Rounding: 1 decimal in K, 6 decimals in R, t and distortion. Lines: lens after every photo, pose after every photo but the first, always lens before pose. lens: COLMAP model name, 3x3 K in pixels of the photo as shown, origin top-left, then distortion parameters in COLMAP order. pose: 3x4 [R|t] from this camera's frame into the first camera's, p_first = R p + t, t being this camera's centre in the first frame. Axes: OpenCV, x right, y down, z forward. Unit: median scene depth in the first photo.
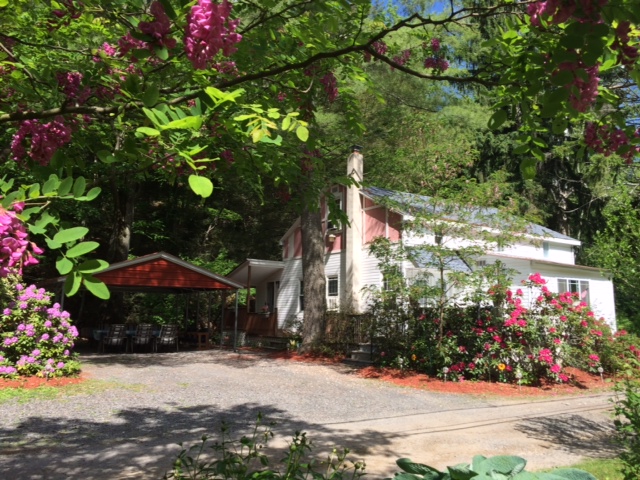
lens RADIAL K [[552.2, 0, 319.1], [0, 552.2, 235.2], [0, 0, 1]] dist [0.074971, -0.090915]
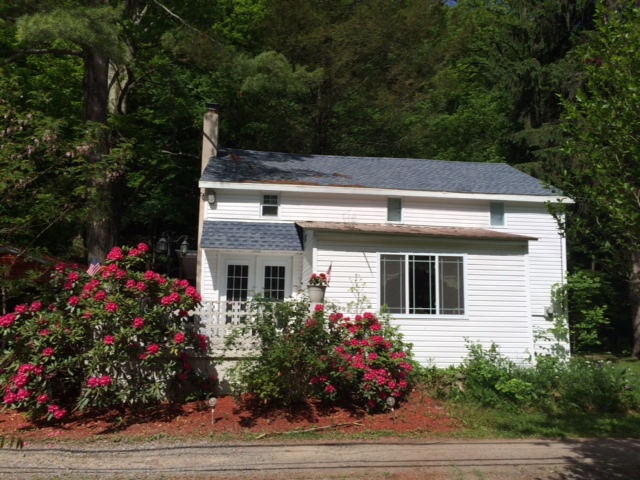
lens RADIAL K [[552.2, 0, 319.1], [0, 552.2, 235.2], [0, 0, 1]] dist [0.074971, -0.090915]
pose [[0.893109, -0.060805, -0.445712, 0.824778], [0.059980, 0.998072, -0.015972, 0.077989], [0.445823, -0.012469, 0.895034, 0.497221]]
